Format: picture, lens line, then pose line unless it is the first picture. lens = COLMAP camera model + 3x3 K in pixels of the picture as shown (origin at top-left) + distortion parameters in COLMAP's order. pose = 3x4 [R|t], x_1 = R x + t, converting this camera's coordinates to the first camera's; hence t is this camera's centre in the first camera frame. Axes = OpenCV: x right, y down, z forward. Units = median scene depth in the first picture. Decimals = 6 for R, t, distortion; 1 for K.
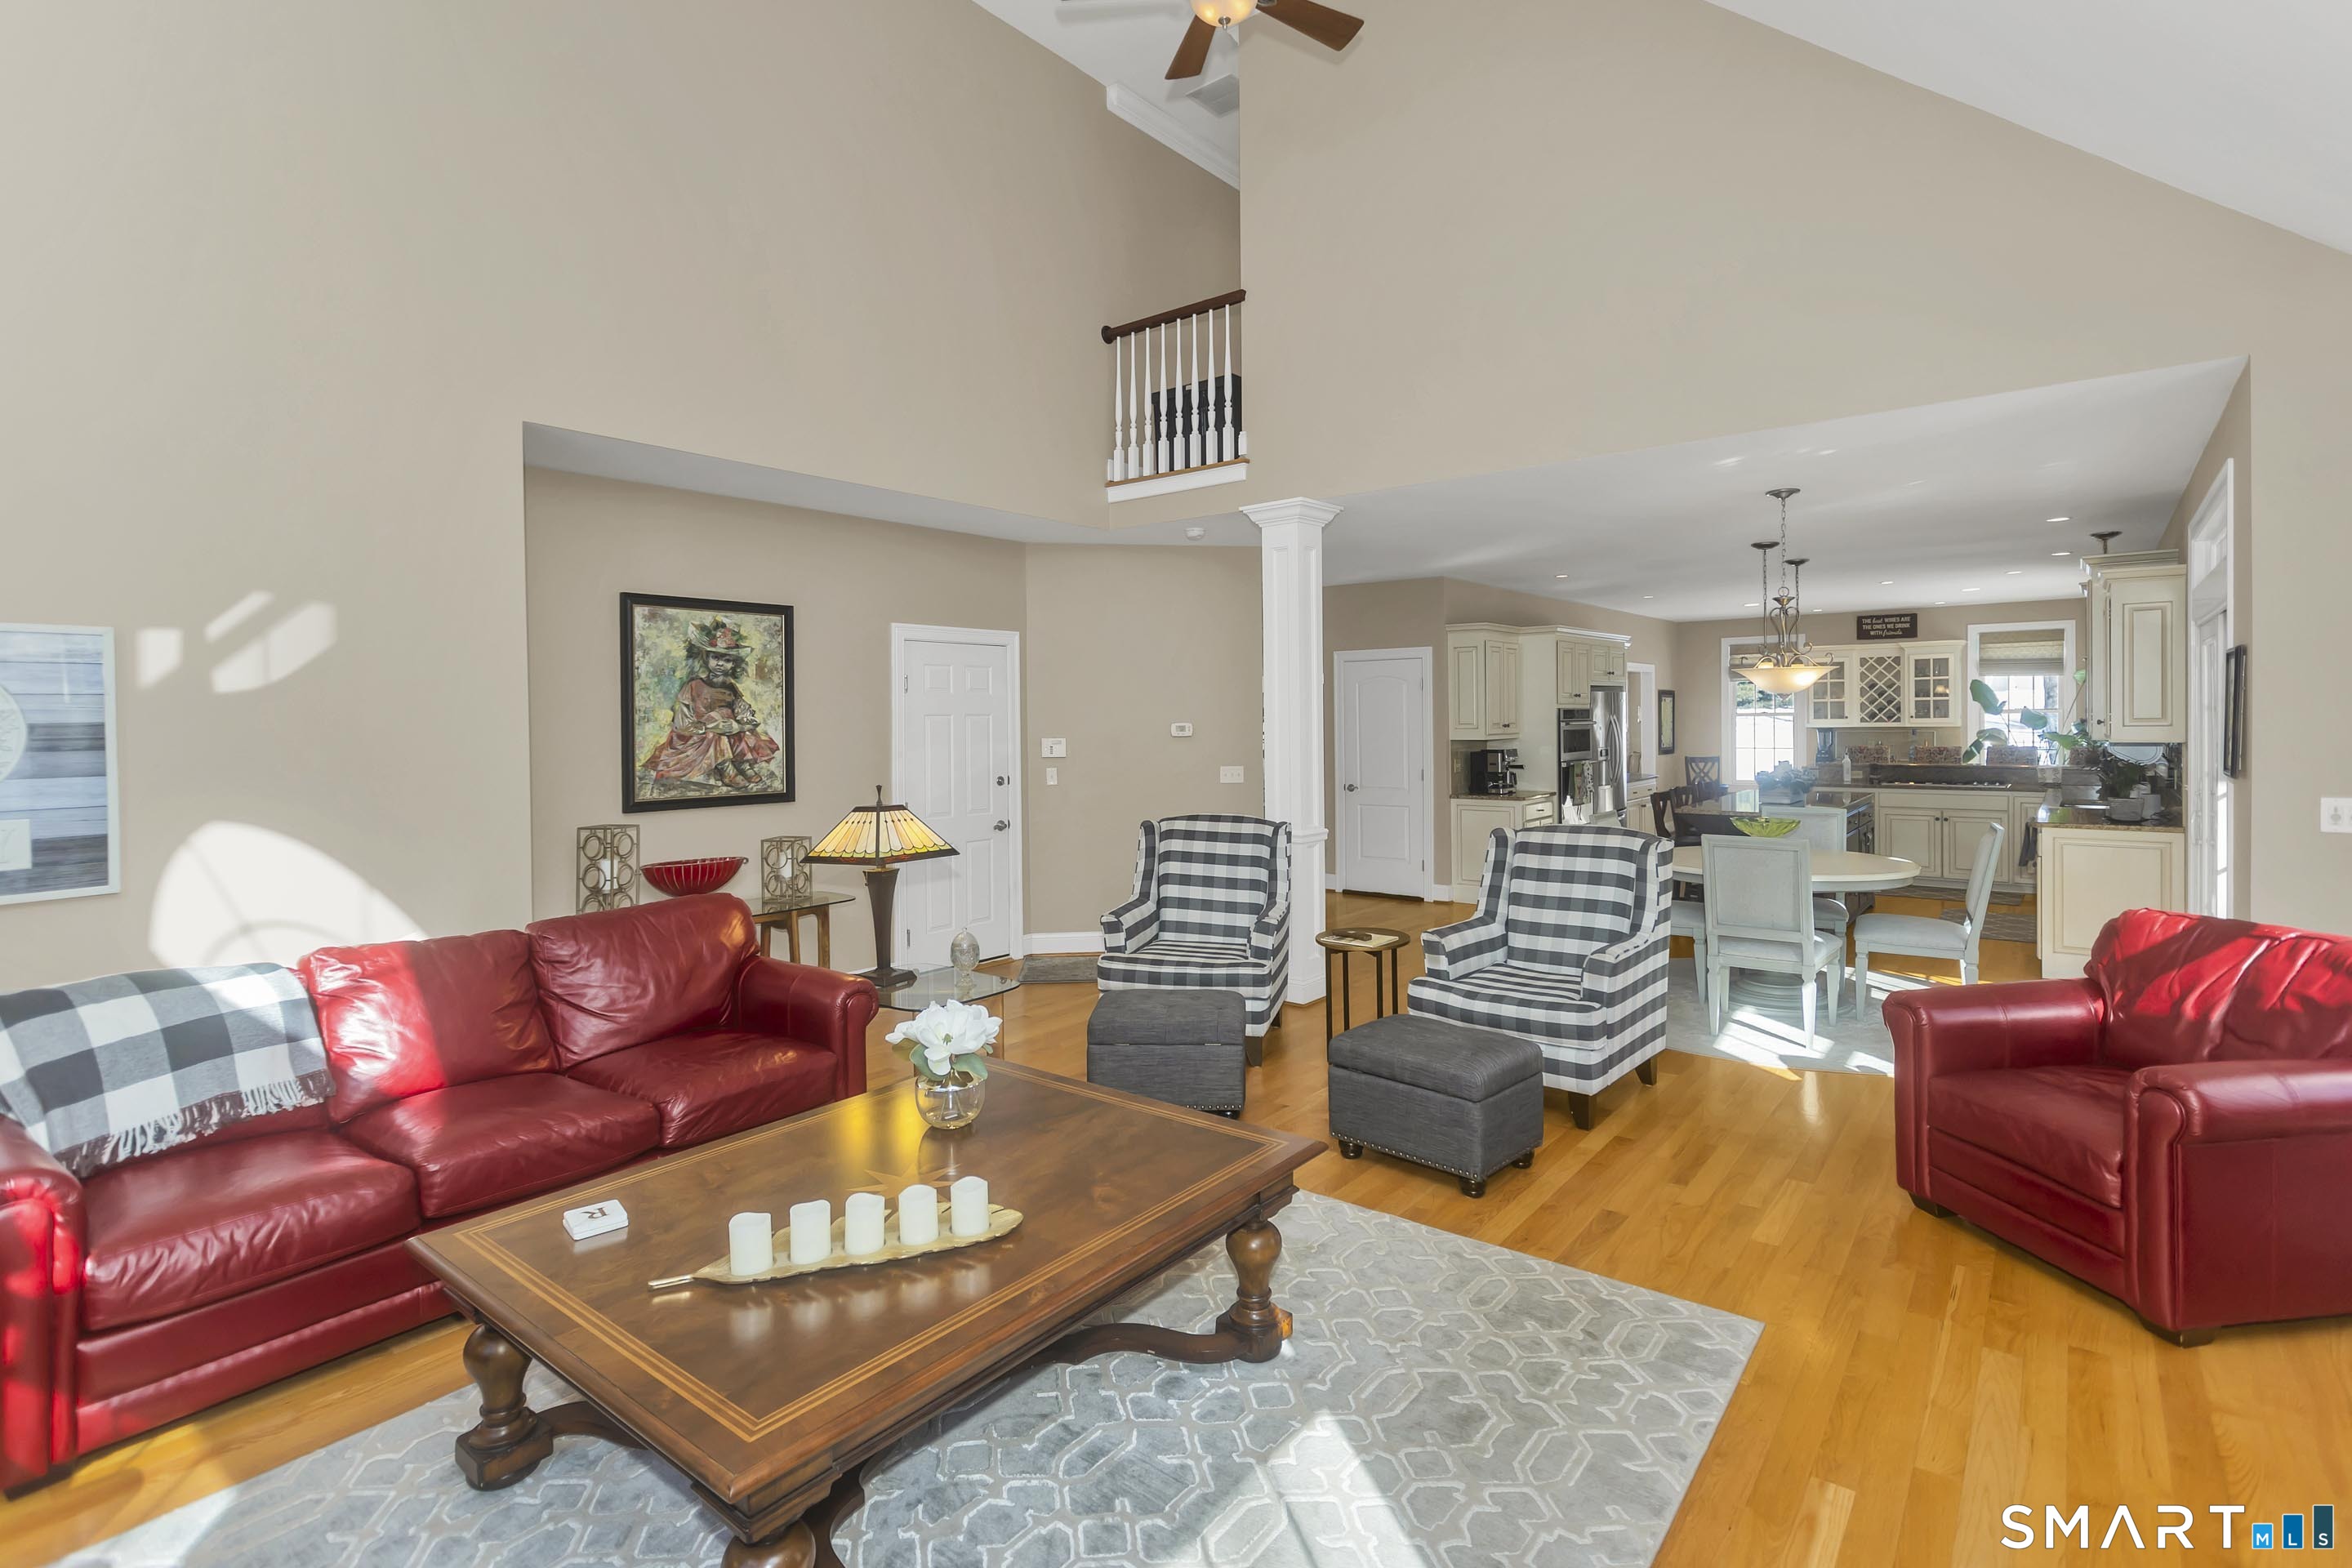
lens RADIAL K [[1130.9, 0, 1178.6], [0, 1130.9, 739.7], [0, 0, 1]] dist [-0.001790, 0.002086]
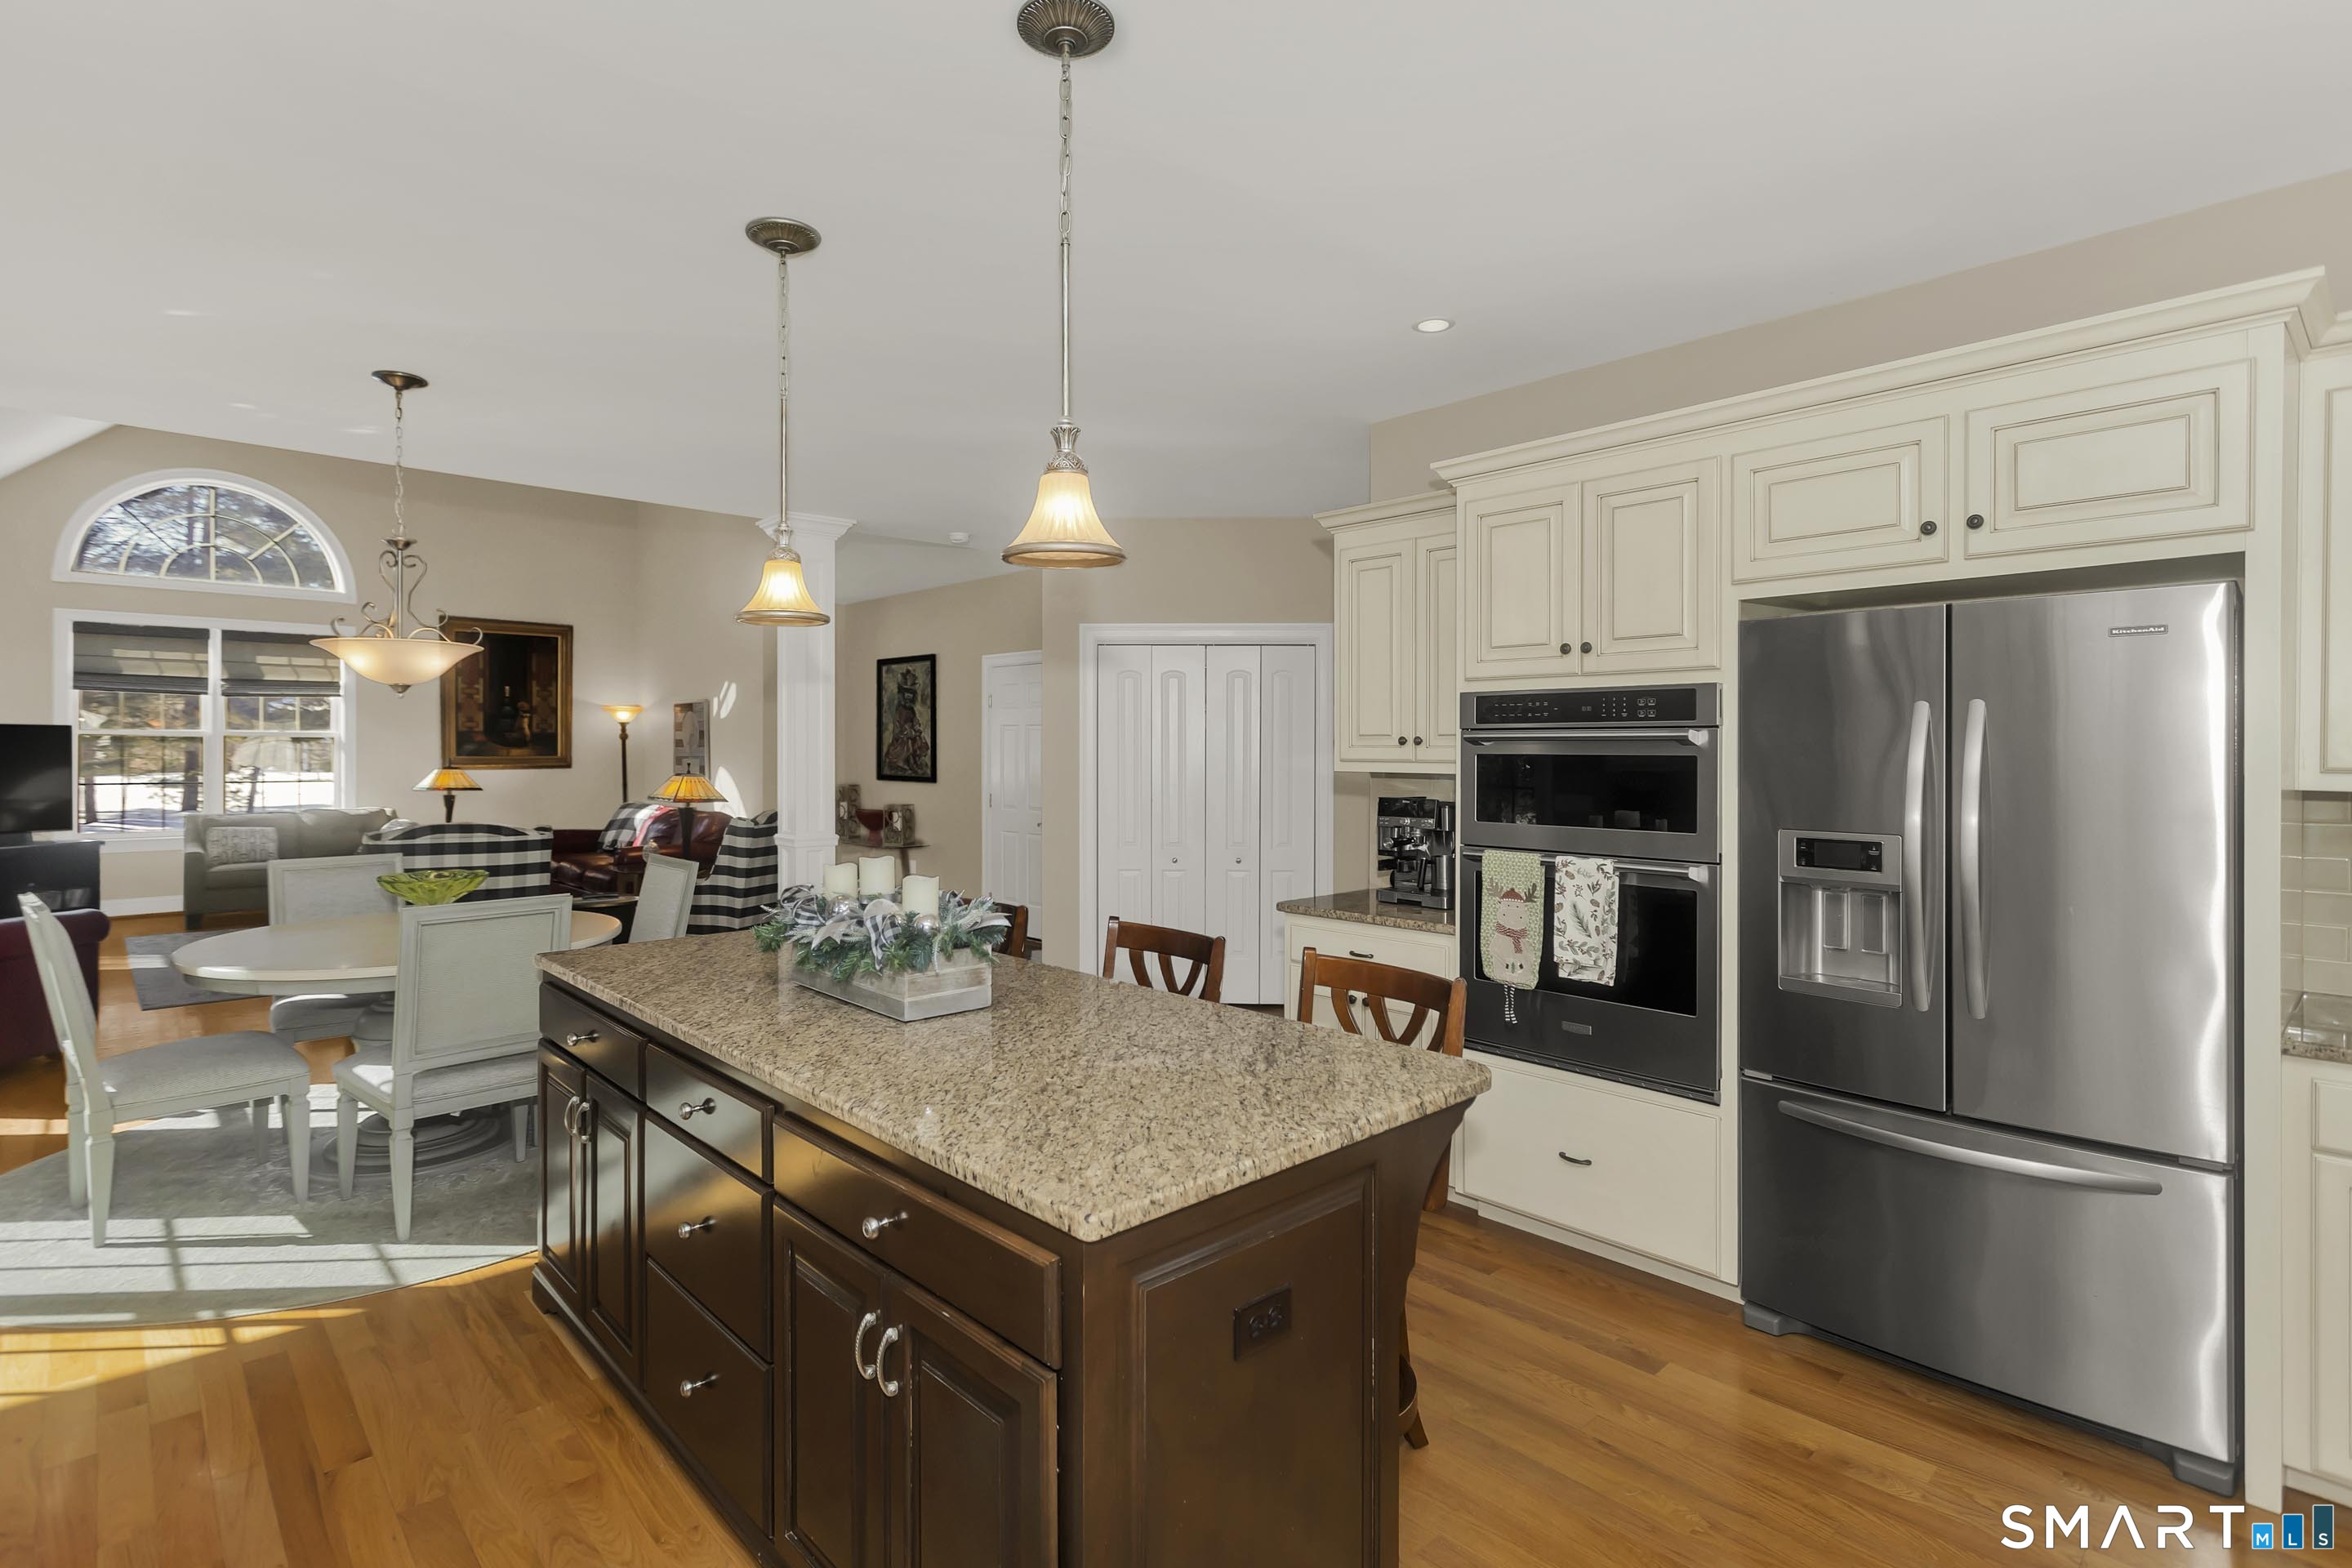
lens RADIAL K [[1130.9, 0, 1170.4], [0, 1130.9, 756.0], [0, 0, 1]] dist [-0.001790, 0.002086]
pose [[-0.134768, 0.020174, -0.990672, 1.145532], [-0.019784, 0.999539, 0.023046, -0.023359], [0.990680, 0.022705, -0.134306, 1.552505]]
